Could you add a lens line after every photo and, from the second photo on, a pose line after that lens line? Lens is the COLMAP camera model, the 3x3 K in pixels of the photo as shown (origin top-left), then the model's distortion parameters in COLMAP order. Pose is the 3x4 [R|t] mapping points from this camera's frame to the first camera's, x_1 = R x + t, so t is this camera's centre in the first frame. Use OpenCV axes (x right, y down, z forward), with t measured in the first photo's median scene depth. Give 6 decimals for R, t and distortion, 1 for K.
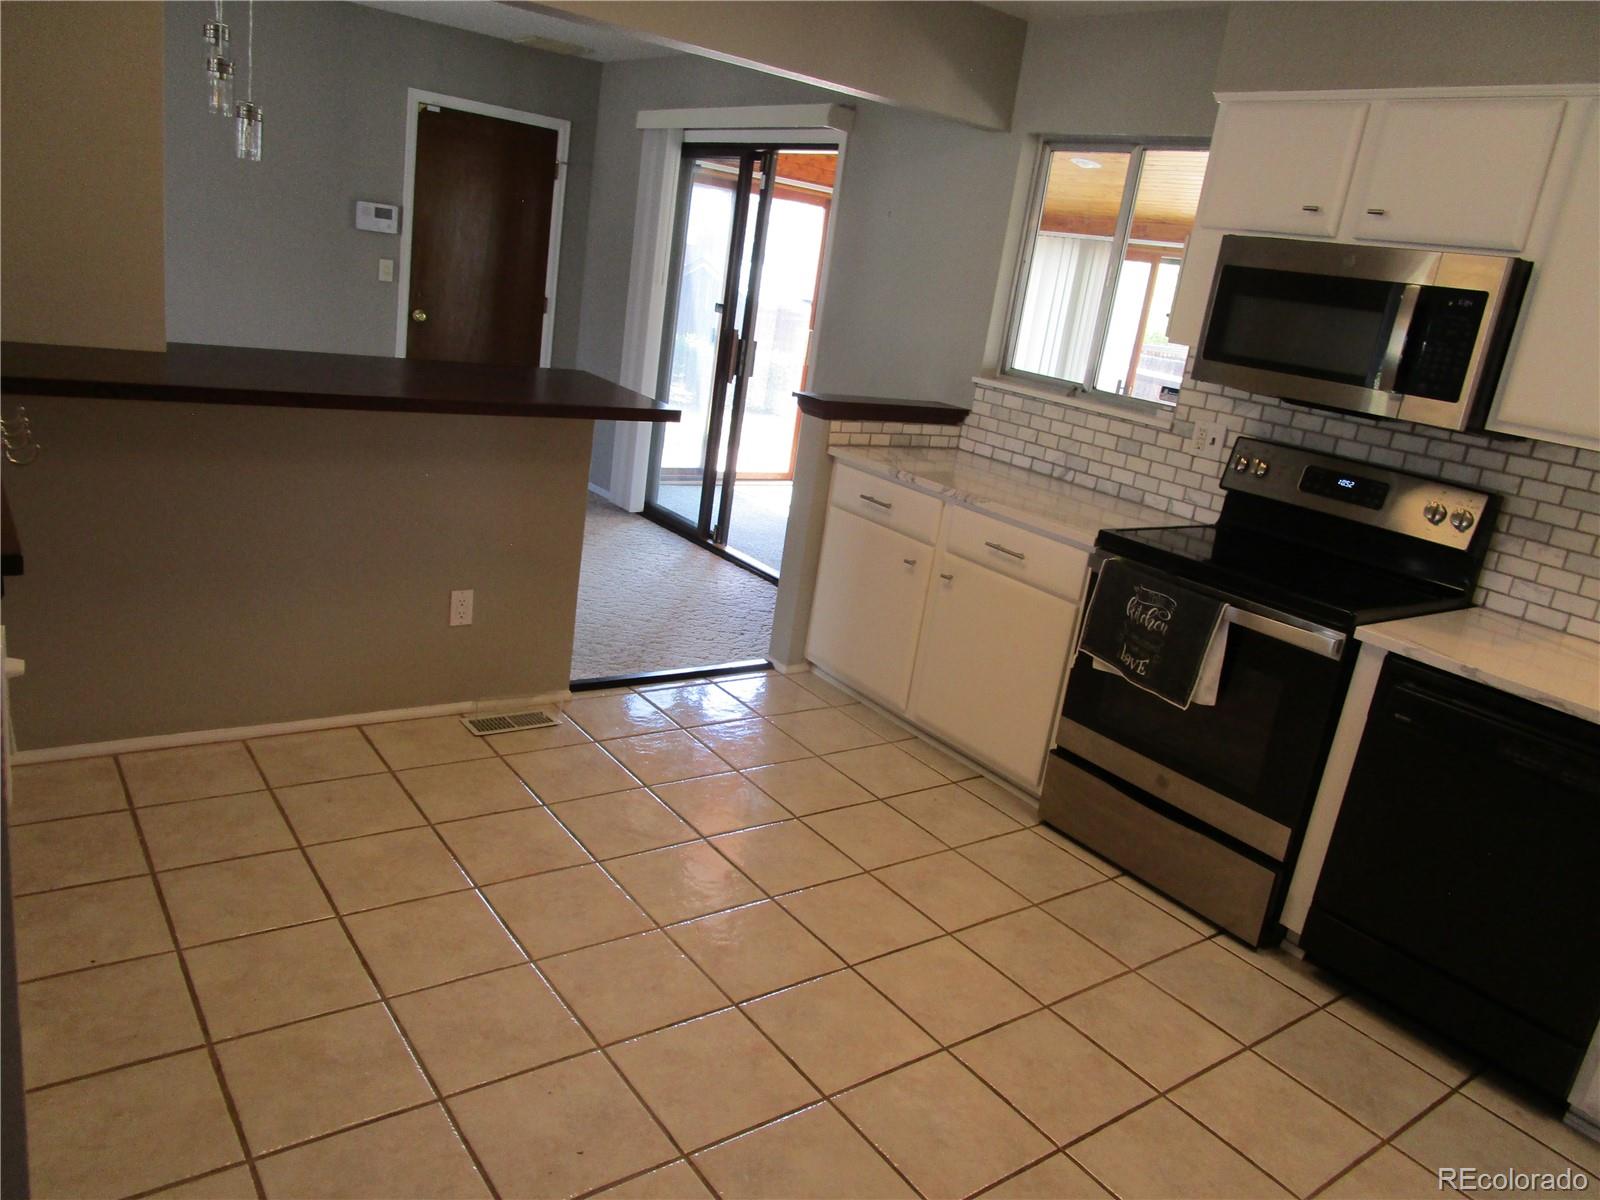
lens RADIAL K [[1140.3, 0, 799.2], [0, 1140.3, 600.8], [0, 0, 1]] dist [-0.026698, 0.007082]
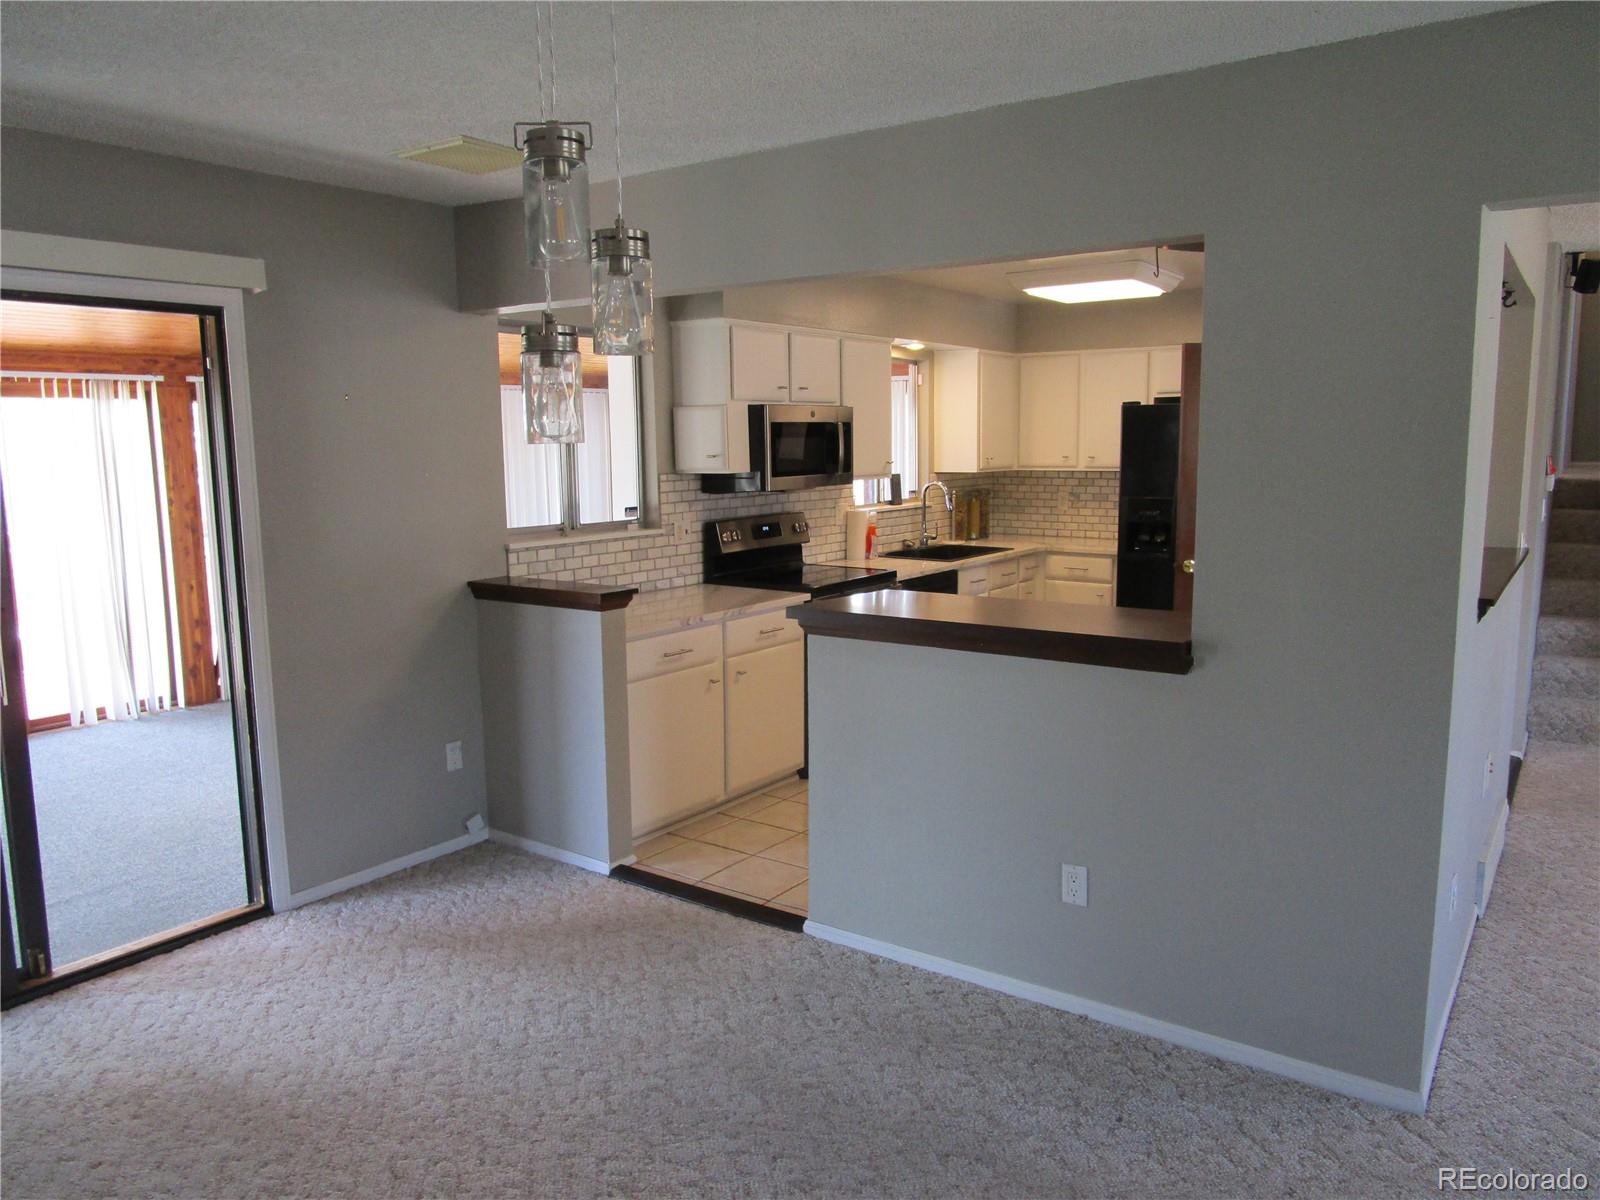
lens RADIAL K [[1140.3, 0, 801.0], [0, 1140.3, 597.2], [0, 0, 1]] dist [-0.026698, 0.007082]
pose [[-0.302954, -0.268287, 0.914462, -1.200214], [0.238064, 0.907830, 0.345210, -0.603008], [-0.922792, 0.322283, -0.211162, 1.328823]]
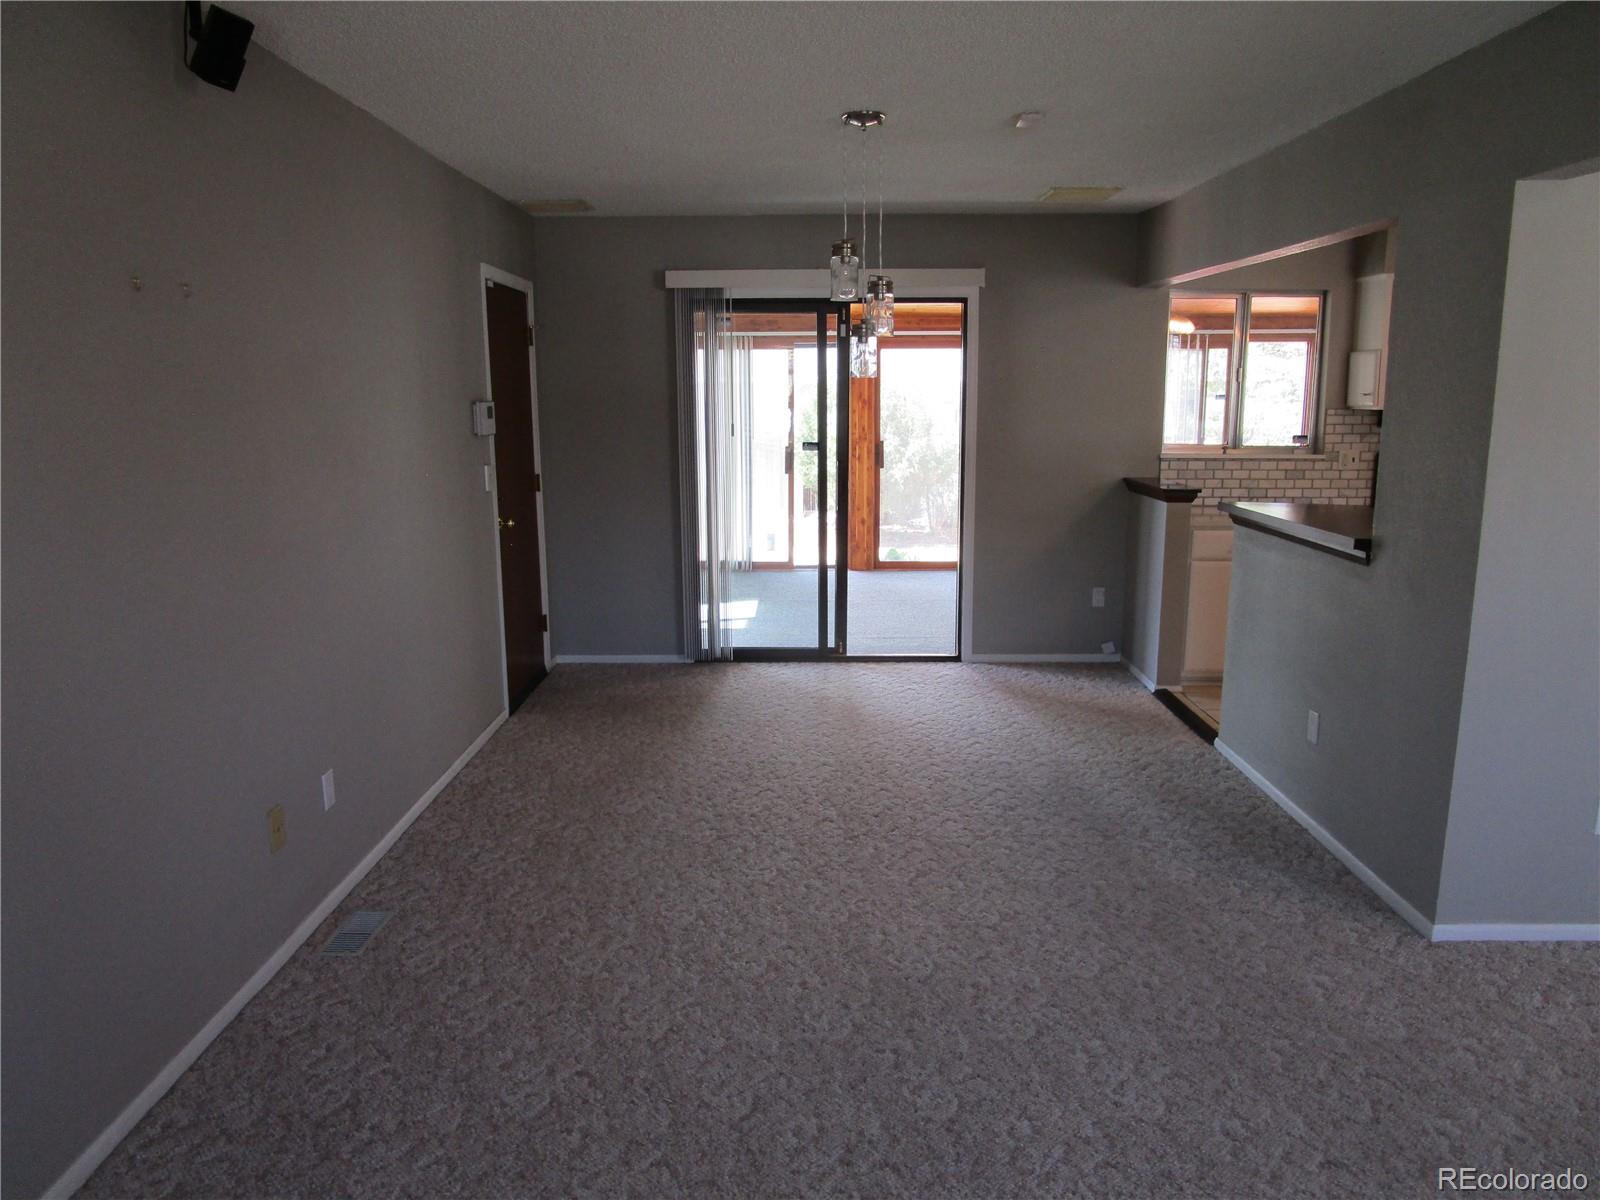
lens RADIAL K [[1140.3, 0, 800.8], [0, 1140.3, 596.4], [0, 0, 1]] dist [-0.026698, 0.007082]
pose [[0.595911, -0.284674, 0.750900, -1.675190], [0.310821, 0.943942, 0.111192, -0.441406], [-0.740460, 0.167136, 0.650988, 0.579932]]
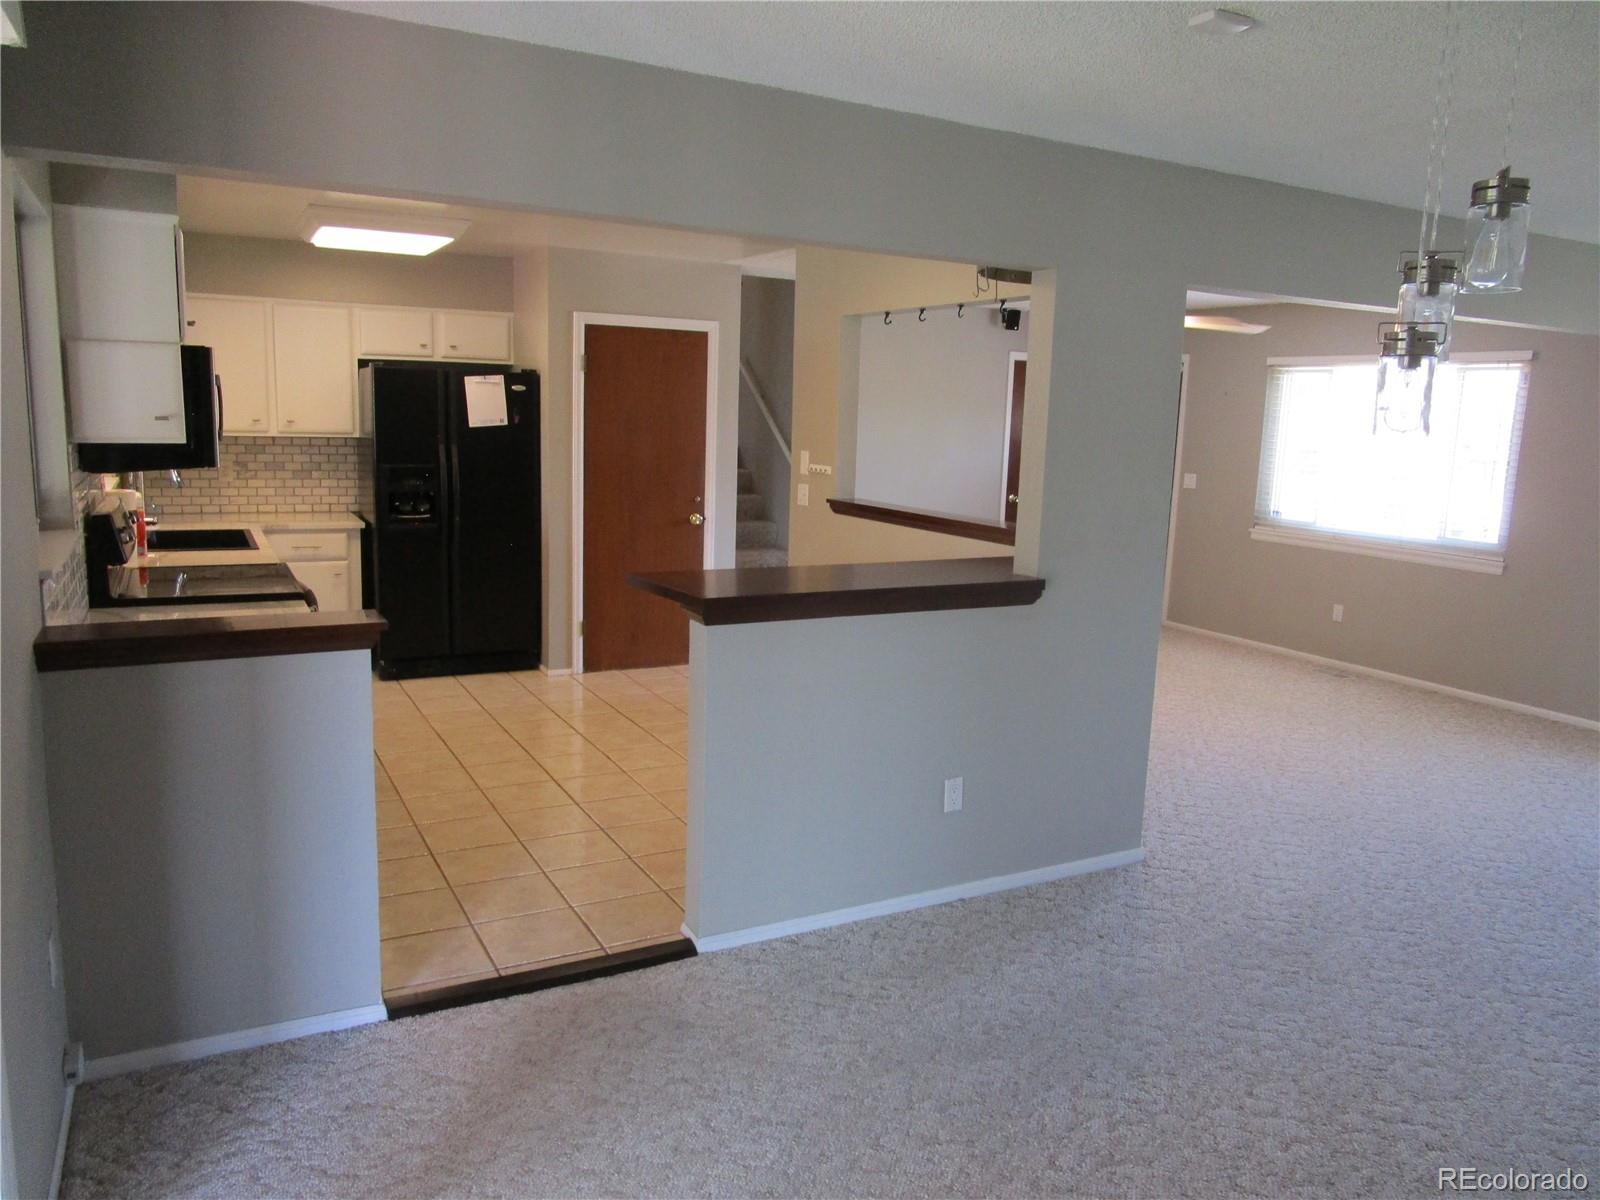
lens RADIAL K [[1140.3, 0, 797.2], [0, 1140.3, 598.3], [0, 0, 1]] dist [-0.026698, 0.007082]
pose [[-0.973733, -0.195202, 0.117221, -0.403205], [-0.123138, 0.884489, 0.450018, -0.669556], [-0.191525, 0.423763, -0.885293, 1.953256]]
